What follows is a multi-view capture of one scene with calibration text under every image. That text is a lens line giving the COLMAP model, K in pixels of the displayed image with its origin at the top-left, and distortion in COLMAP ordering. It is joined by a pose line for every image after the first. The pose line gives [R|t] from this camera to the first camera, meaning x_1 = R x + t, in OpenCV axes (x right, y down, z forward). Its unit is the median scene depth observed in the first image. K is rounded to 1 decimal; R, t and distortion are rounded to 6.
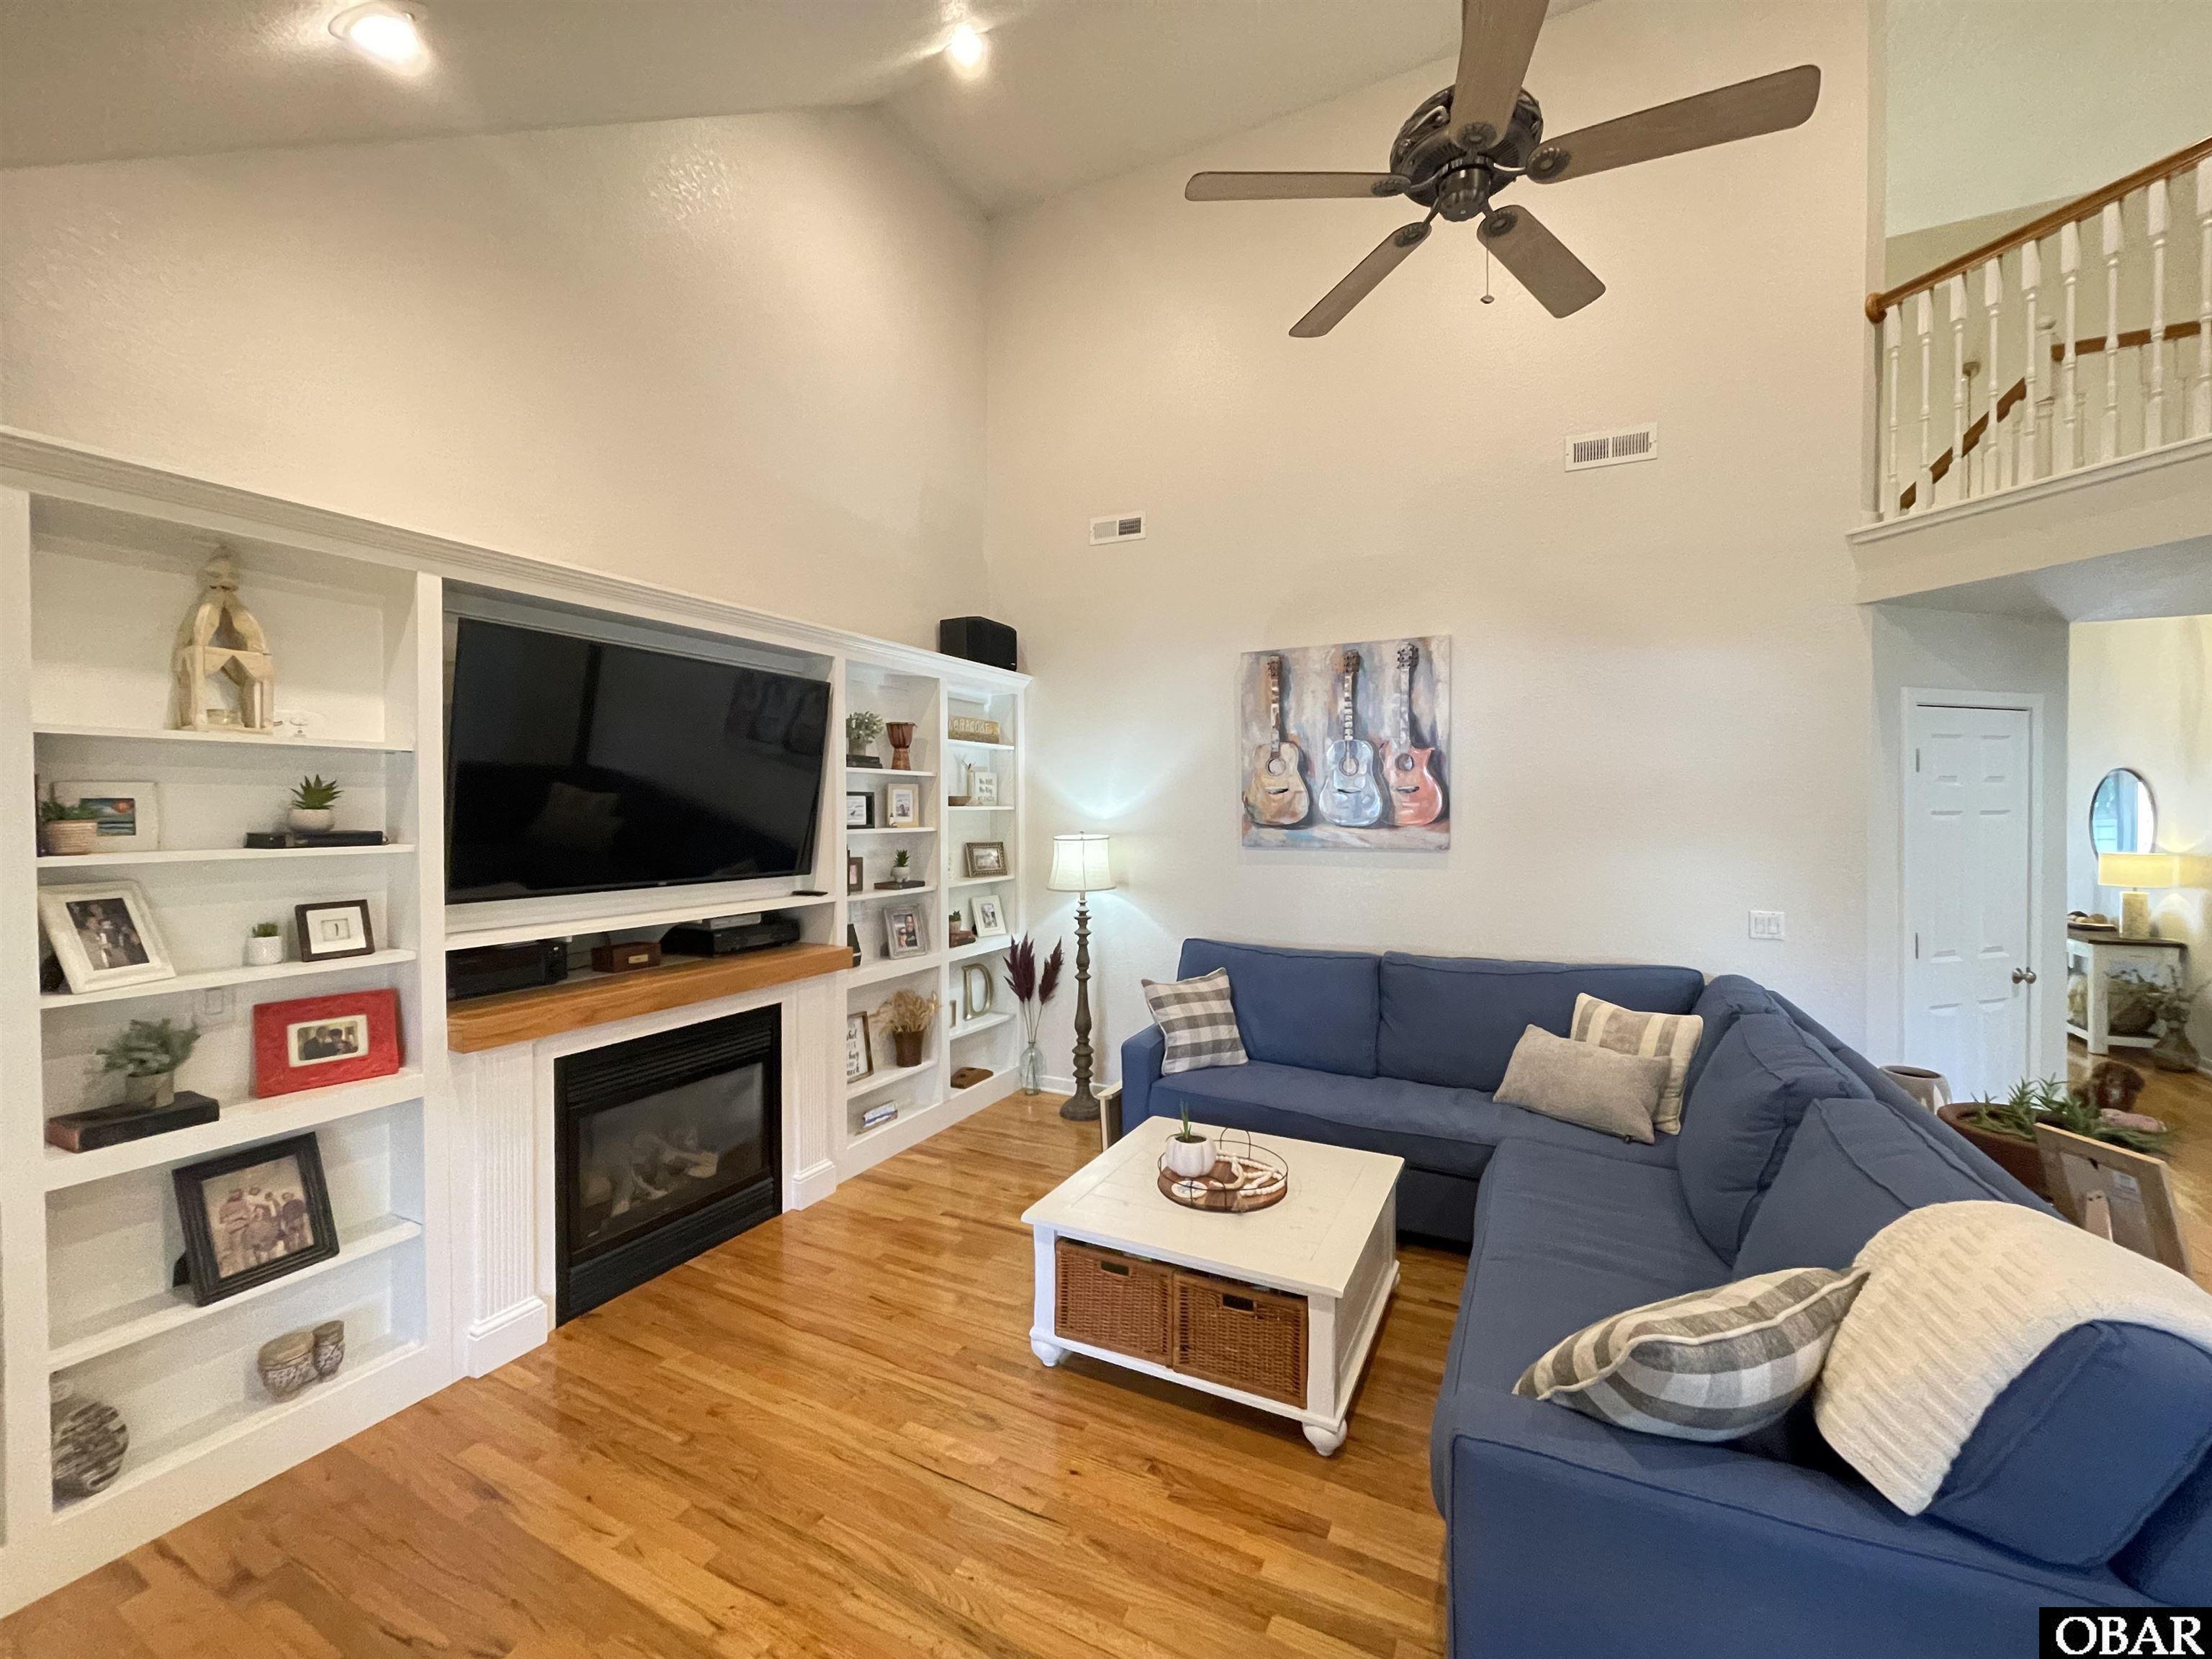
lens RADIAL K [[886.4, 0, 1110.4], [0, 886.4, 828.6], [0, 0, 1]] dist [0.001074, 0.000136]
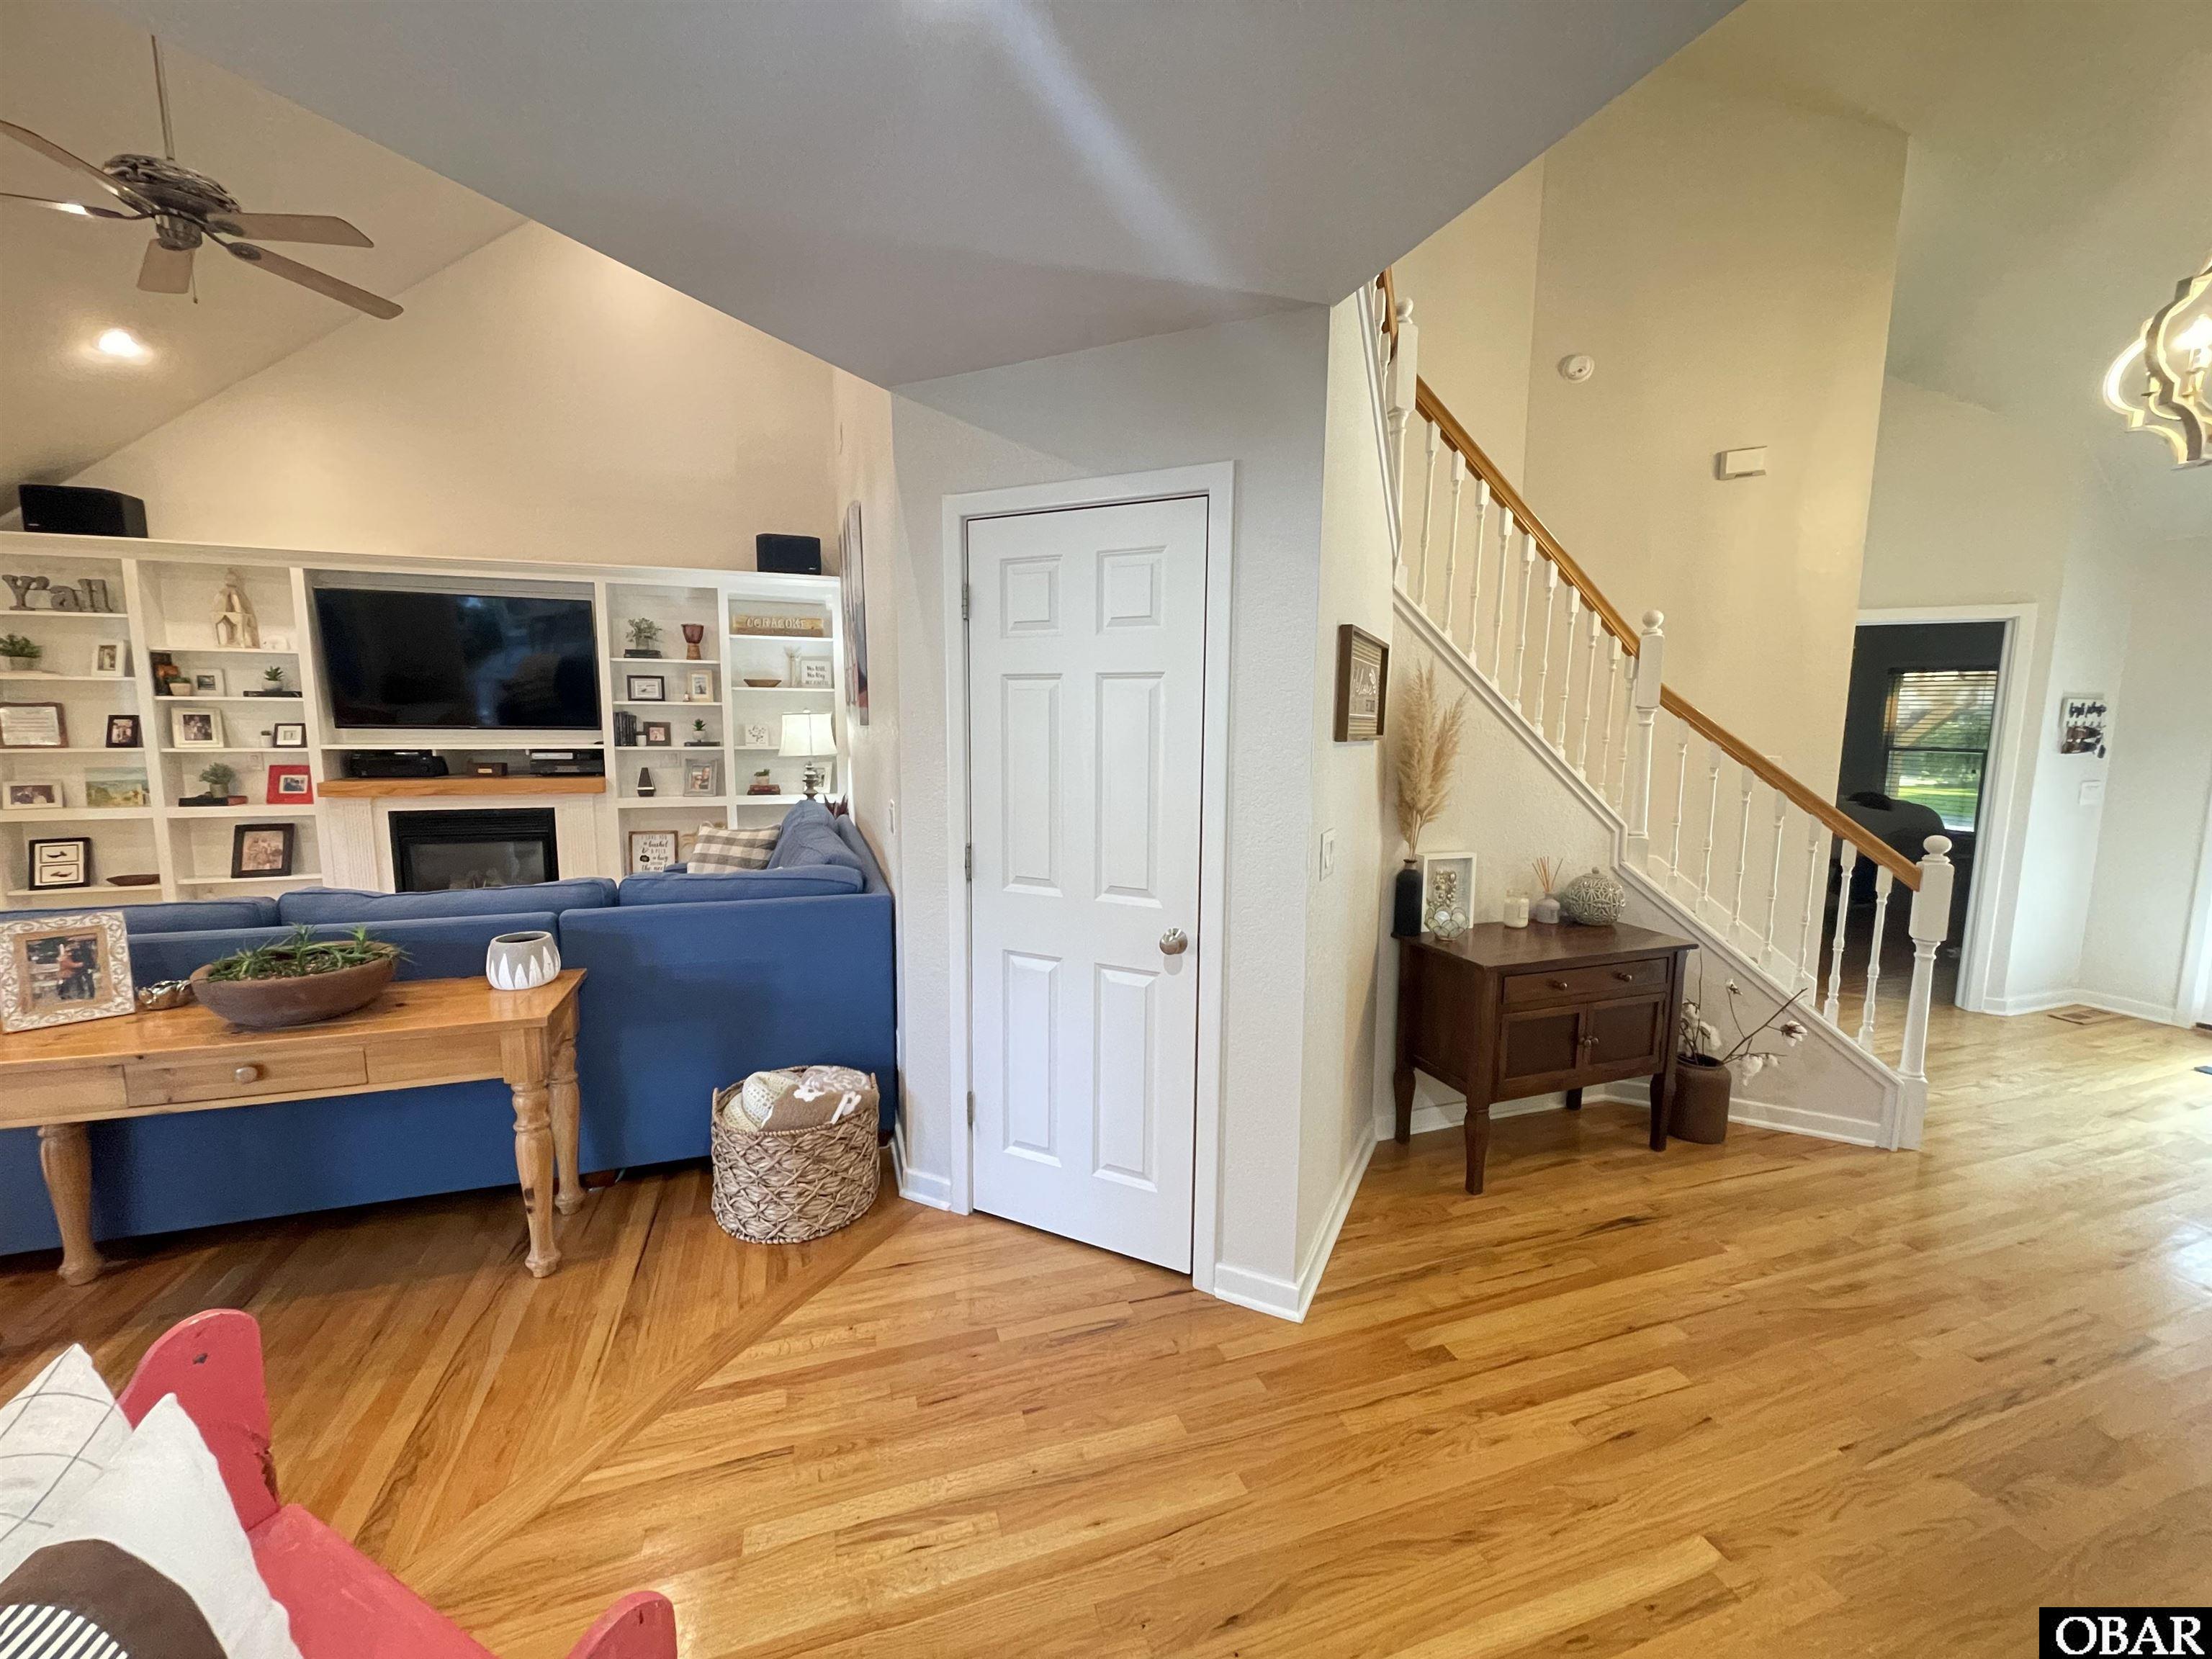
lens RADIAL K [[886.4, 0, 1107.7], [0, 886.4, 820.6], [0, 0, 1]] dist [0.001074, 0.000136]
pose [[0.712510, 0.096588, -0.694983, 2.187381], [-0.028009, 0.993606, 0.109375, 0.024670], [0.701103, -0.058465, 0.710659, 0.841234]]
